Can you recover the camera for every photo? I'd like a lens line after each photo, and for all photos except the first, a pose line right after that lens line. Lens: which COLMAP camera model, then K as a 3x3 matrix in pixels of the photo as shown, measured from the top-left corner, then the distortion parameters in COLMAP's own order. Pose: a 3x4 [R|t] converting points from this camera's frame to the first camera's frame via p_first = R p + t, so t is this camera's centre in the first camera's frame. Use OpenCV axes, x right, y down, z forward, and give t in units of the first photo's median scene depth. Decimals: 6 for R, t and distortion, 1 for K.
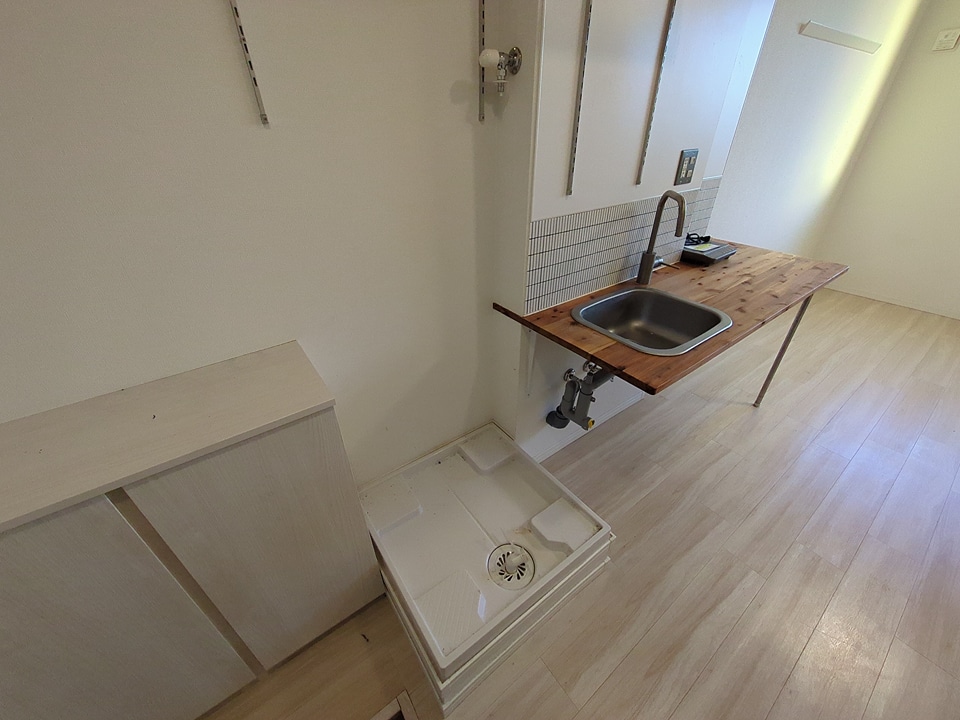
lens RADIAL K [[376.6, 0, 480.0], [0, 376.6, 360.0], [0, 0, 1]] dist [-0.001174, -0.000304]
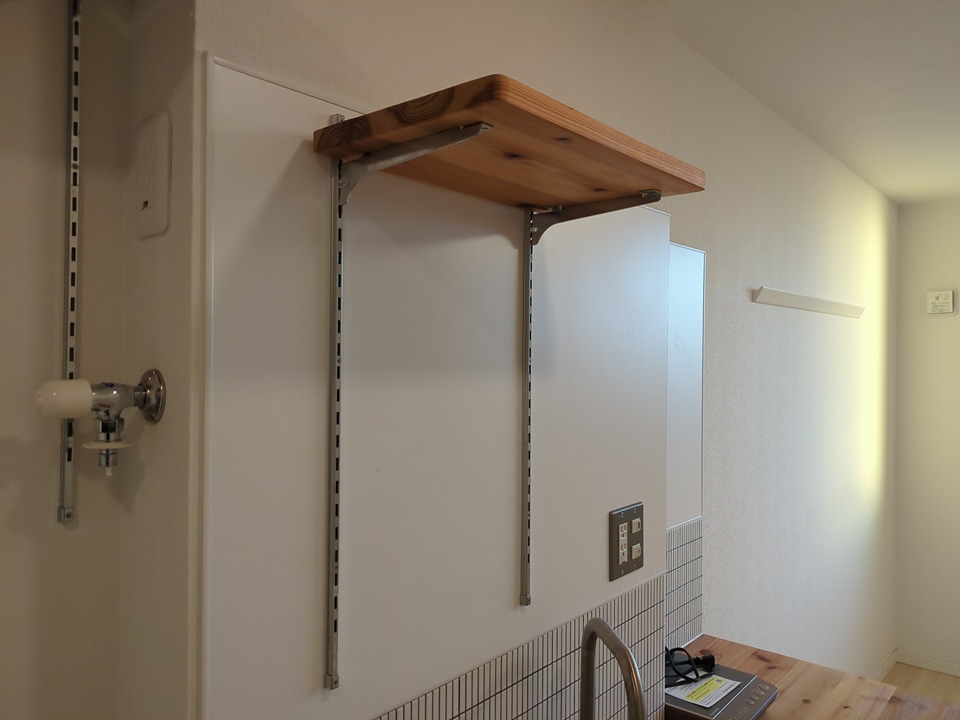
lens RADIAL K [[713.4, 0, 480.0], [0, 713.4, 360.0], [0, 0, 1]] dist [0.065971, -0.076114]
pose [[0.973830, 0.016043, 0.226711, 0.169616], [0.106191, 0.849813, -0.516277, -0.266515], [-0.200945, 0.526841, 0.825869, 0.189784]]
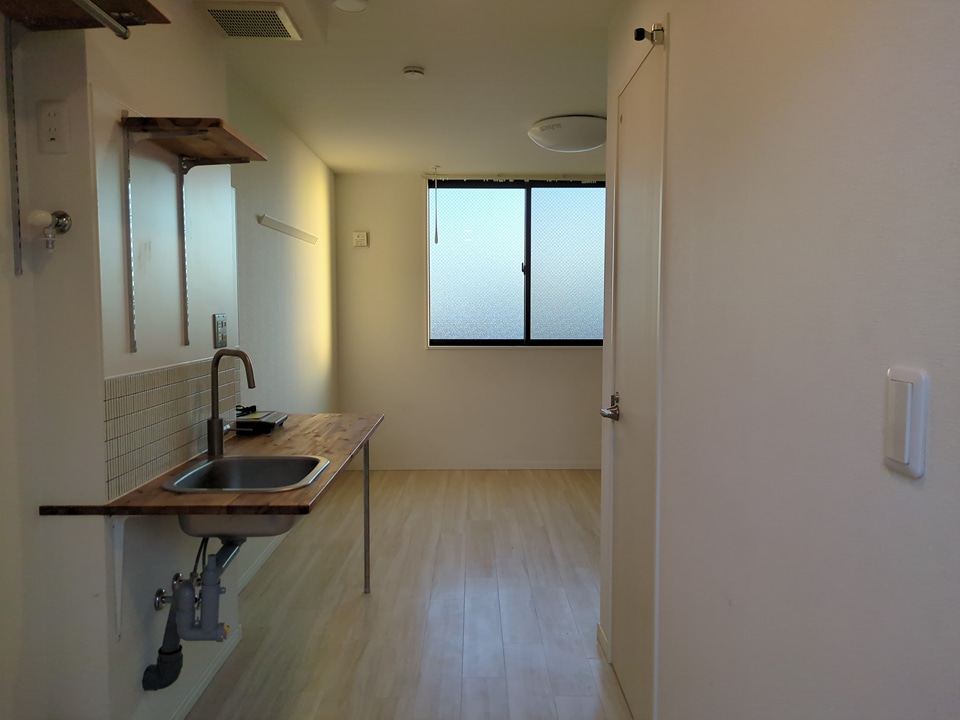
lens RADIAL K [[713.4, 0, 480.0], [0, 713.4, 360.0], [0, 0, 1]] dist [0.065971, -0.076114]
pose [[0.582764, -0.048850, 0.811172, -0.516300], [0.428650, 0.866511, -0.255770, 0.274616], [-0.690395, 0.496762, 0.525911, -0.333336]]
